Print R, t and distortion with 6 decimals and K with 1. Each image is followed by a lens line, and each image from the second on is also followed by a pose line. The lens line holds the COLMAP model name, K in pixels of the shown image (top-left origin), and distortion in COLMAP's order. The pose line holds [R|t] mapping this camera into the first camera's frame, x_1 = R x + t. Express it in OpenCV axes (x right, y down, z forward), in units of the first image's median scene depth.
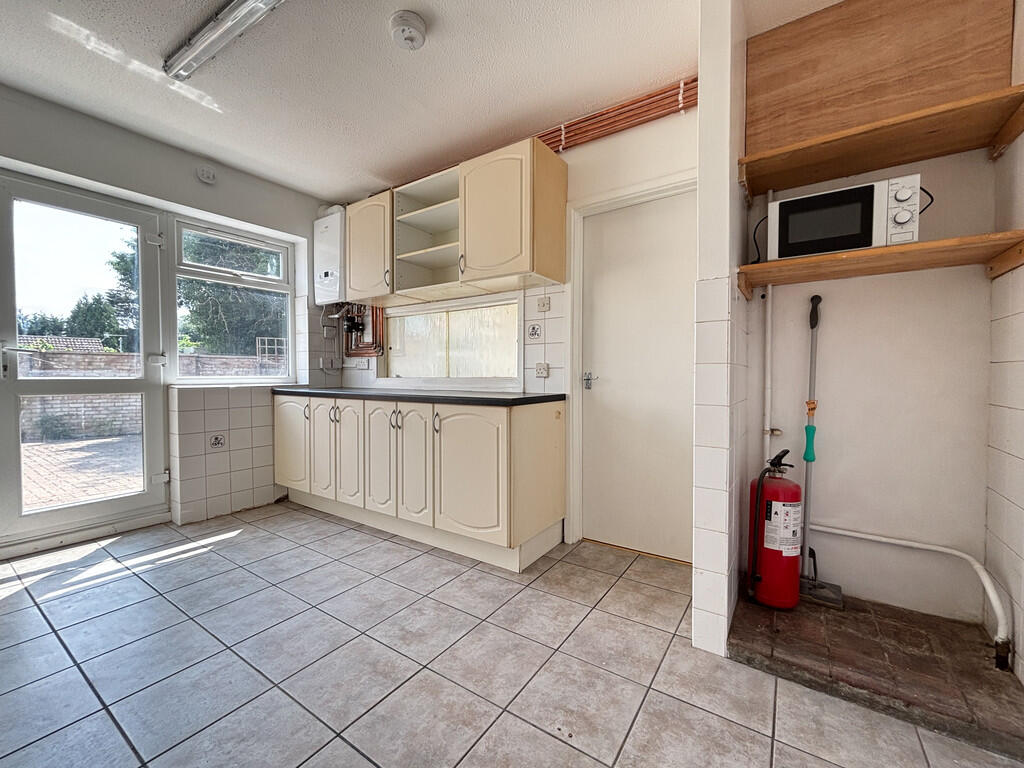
lens RADIAL K [[421.4, 0, 507.6], [0, 421.4, 381.2], [0, 0, 1]] dist [-0.003211, 0.002124]
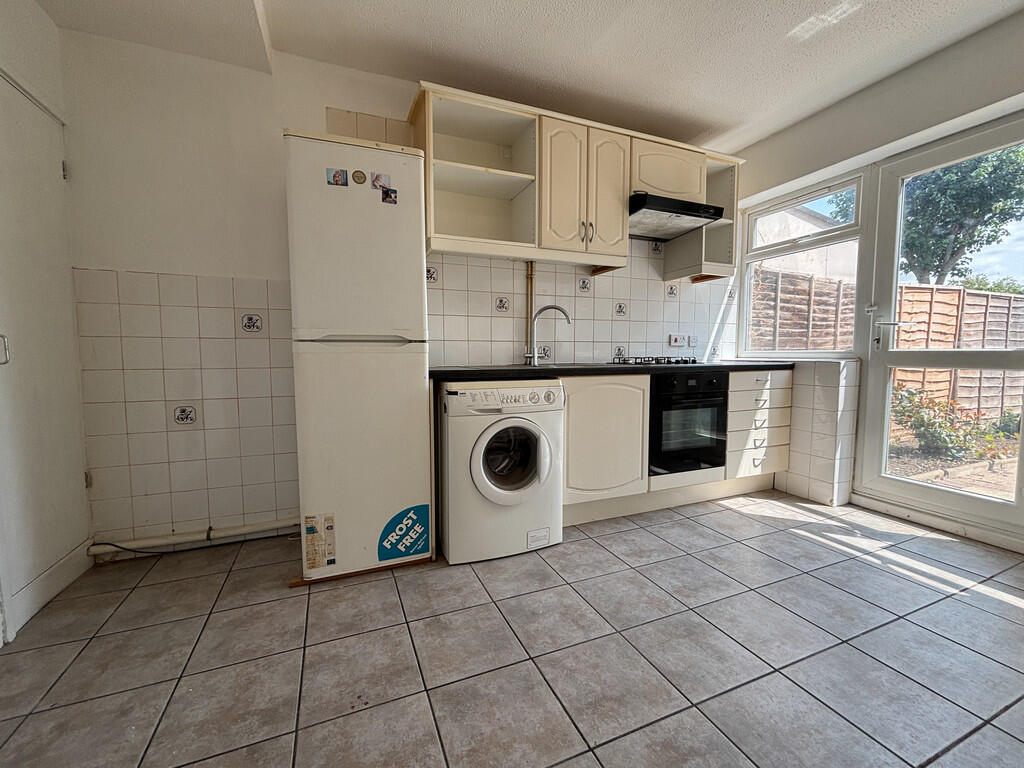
lens RADIAL K [[421.4, 0, 506.5], [0, 421.4, 380.2], [0, 0, 1]] dist [-0.003211, 0.002124]
pose [[-0.554162, 0.052407, -0.830758, 0.298283], [-0.010702, 0.997485, 0.070063, 0.006904], [0.832340, 0.047717, -0.552207, 0.846711]]
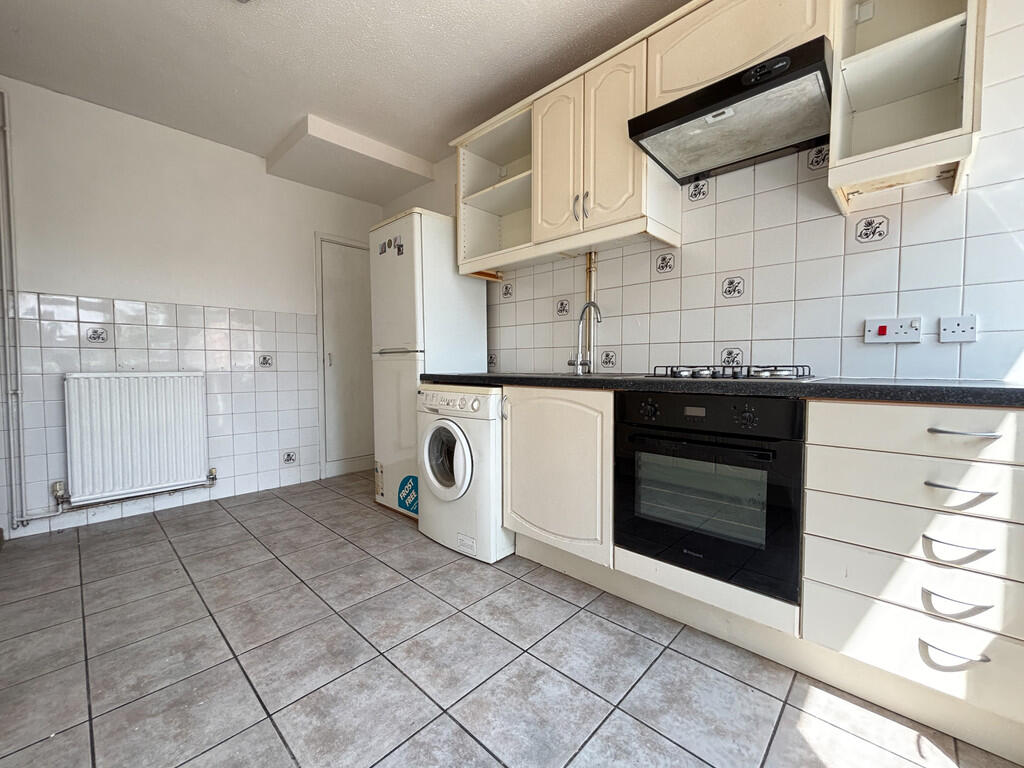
lens RADIAL K [[421.4, 0, 507.5], [0, 421.4, 378.8], [0, 0, 1]] dist [-0.003211, 0.002124]
pose [[-0.985610, -0.005881, 0.168933, -0.777587], [0.003063, 0.998609, 0.052635, 0.004755], [-0.169008, 0.052395, -0.984221, 1.306809]]
